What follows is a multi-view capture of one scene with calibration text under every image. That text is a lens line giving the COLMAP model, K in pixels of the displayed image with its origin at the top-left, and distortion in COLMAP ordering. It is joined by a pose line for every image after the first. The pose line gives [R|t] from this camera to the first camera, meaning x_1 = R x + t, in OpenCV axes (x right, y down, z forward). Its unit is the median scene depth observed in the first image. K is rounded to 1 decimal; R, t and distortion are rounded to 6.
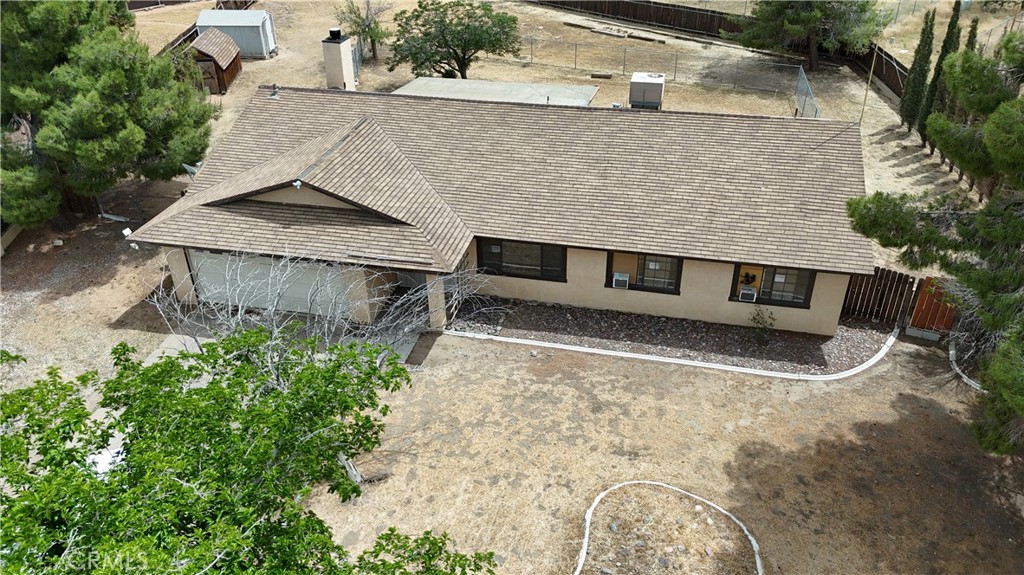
lens RADIAL K [[746.6, 0, 512.0], [0, 746.6, 287.5], [0, 0, 1]] dist [0.037691, -0.001567]
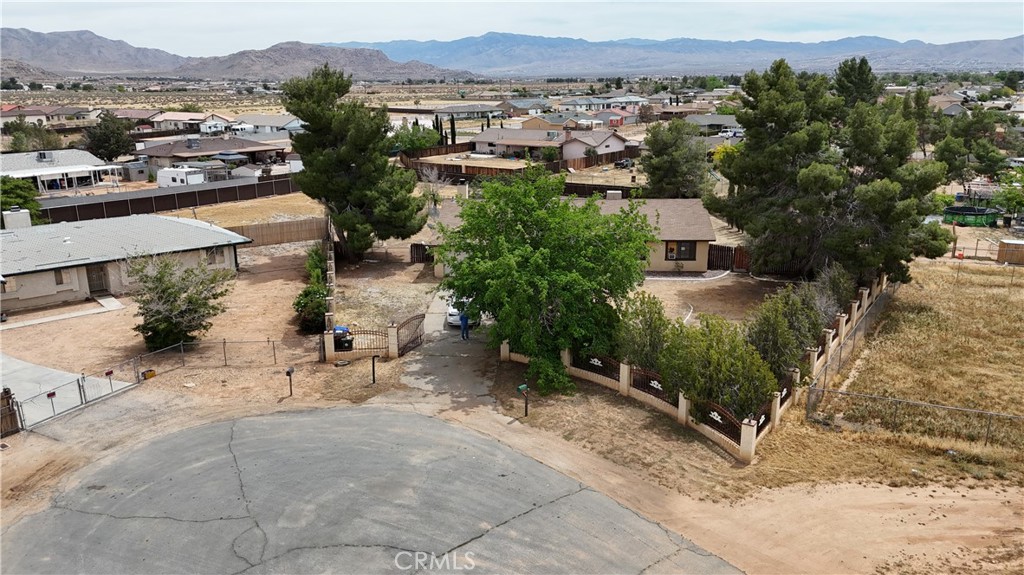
lens RADIAL K [[741.4, 0, 512.0], [0, 741.4, 287.5], [0, 0, 1]] dist [0.120856, -0.002010]
pose [[0.987925, -0.038004, 0.150201, -0.609649], [0.080201, 0.954898, -0.285897, 0.795970], [-0.132561, 0.294491, 0.946416, -1.299640]]
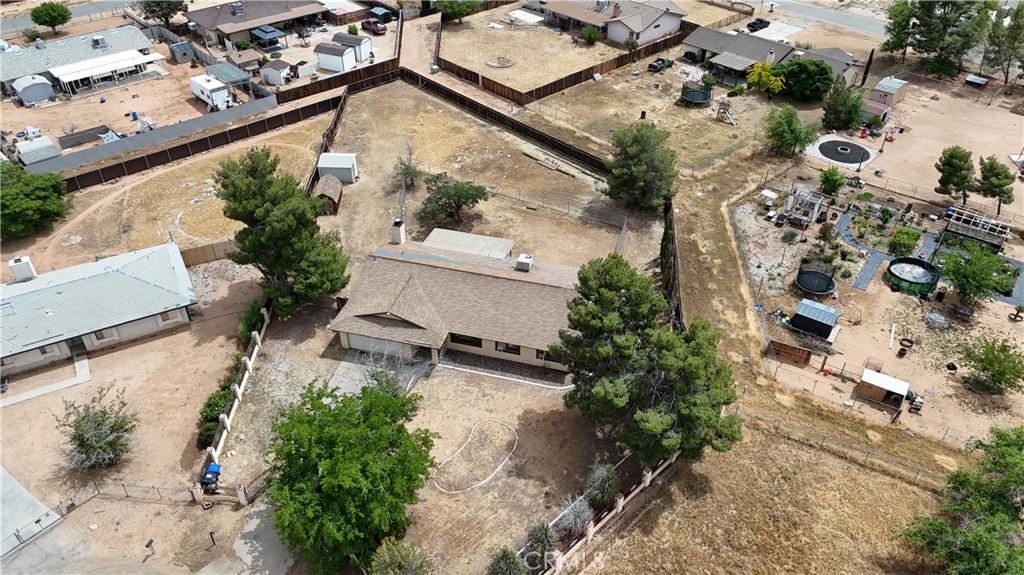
lens RADIAL K [[741.4, 0, 512.0], [0, 741.4, 287.5], [0, 0, 1]] dist [0.120856, -0.002010]
pose [[0.998755, 0.040965, -0.028468, 0.272453], [-0.038084, 0.994725, 0.095251, -0.535161], [0.032220, -0.094048, 0.995046, -1.860332]]
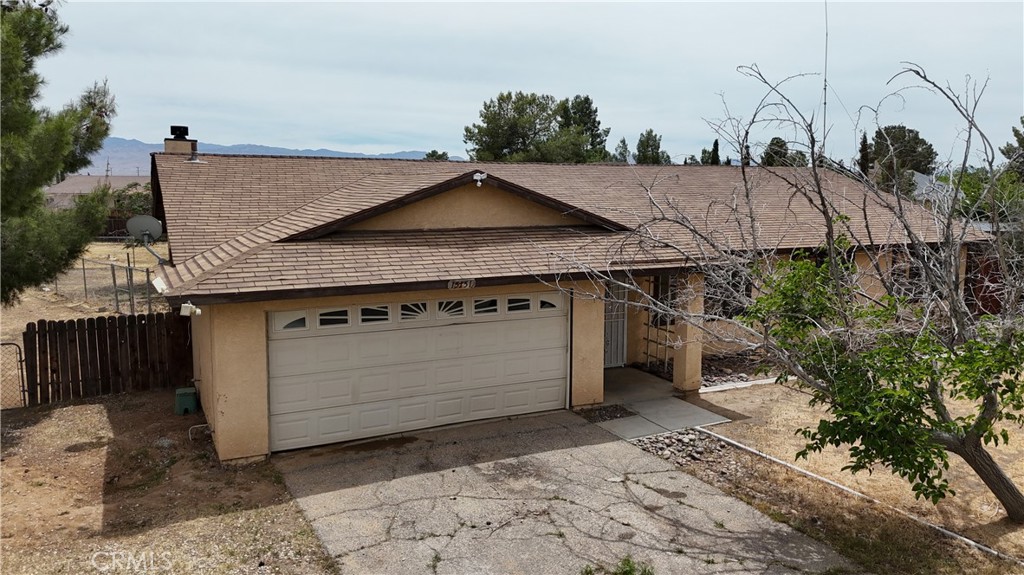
lens RADIAL K [[746.6, 0, 512.0], [0, 746.6, 287.5], [0, 0, 1]] dist [0.037691, -0.001567]
pose [[0.770112, -0.080796, 0.632771, -0.642133], [0.332659, 0.897255, -0.290295, 0.118999], [-0.544303, 0.434057, 0.717864, 0.609370]]
